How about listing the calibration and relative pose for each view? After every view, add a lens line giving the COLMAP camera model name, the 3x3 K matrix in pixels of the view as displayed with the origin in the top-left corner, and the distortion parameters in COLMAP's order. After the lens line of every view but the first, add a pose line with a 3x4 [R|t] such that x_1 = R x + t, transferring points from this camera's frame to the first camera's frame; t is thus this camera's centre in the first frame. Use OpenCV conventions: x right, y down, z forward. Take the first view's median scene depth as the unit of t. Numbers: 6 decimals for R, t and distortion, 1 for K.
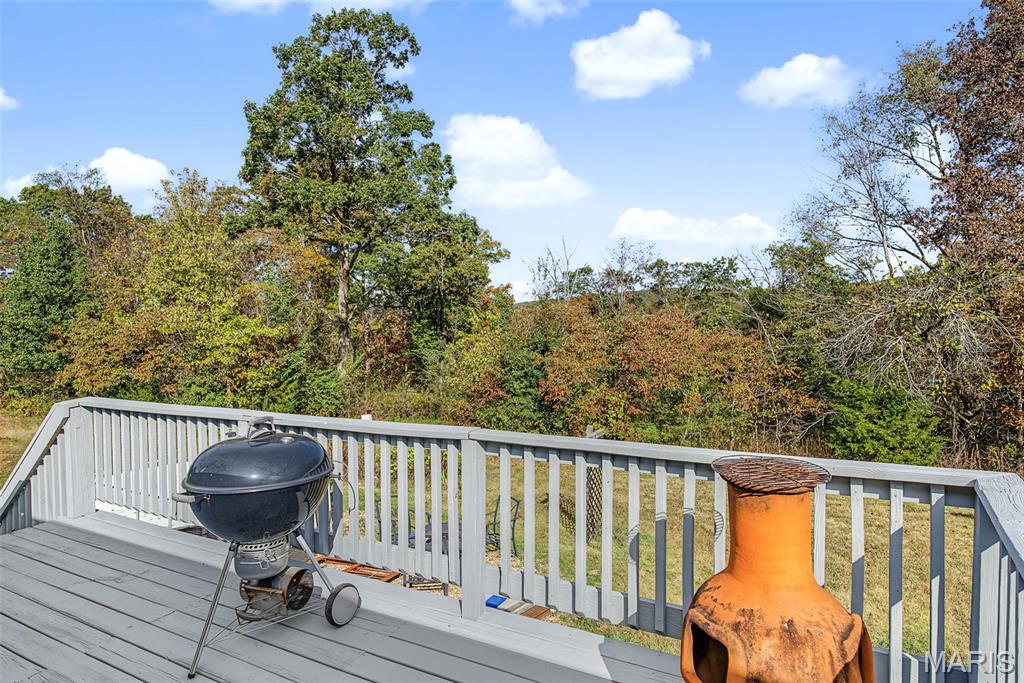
lens RADIAL K [[566.8, 0, 511.8], [0, 566.8, 293.5], [0, 0, 1]] dist [0.002941, 0.000767]
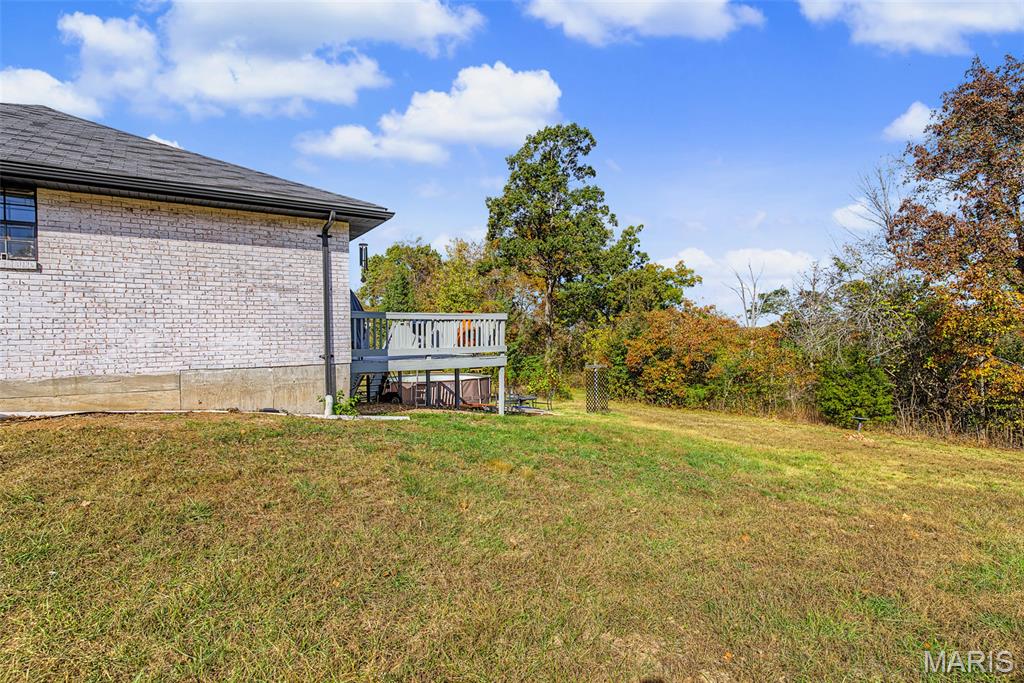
lens RADIAL K [[540.0, 0, 512.4], [0, 540.0, 325.2], [0, 0, 1]] dist [-0.001064, 0.000029]
pose [[0.885532, 0.009684, -0.464478, 0.303104], [-0.005531, 0.999932, 0.010303, 0.030777], [0.464546, -0.006555, 0.885525, -0.349404]]
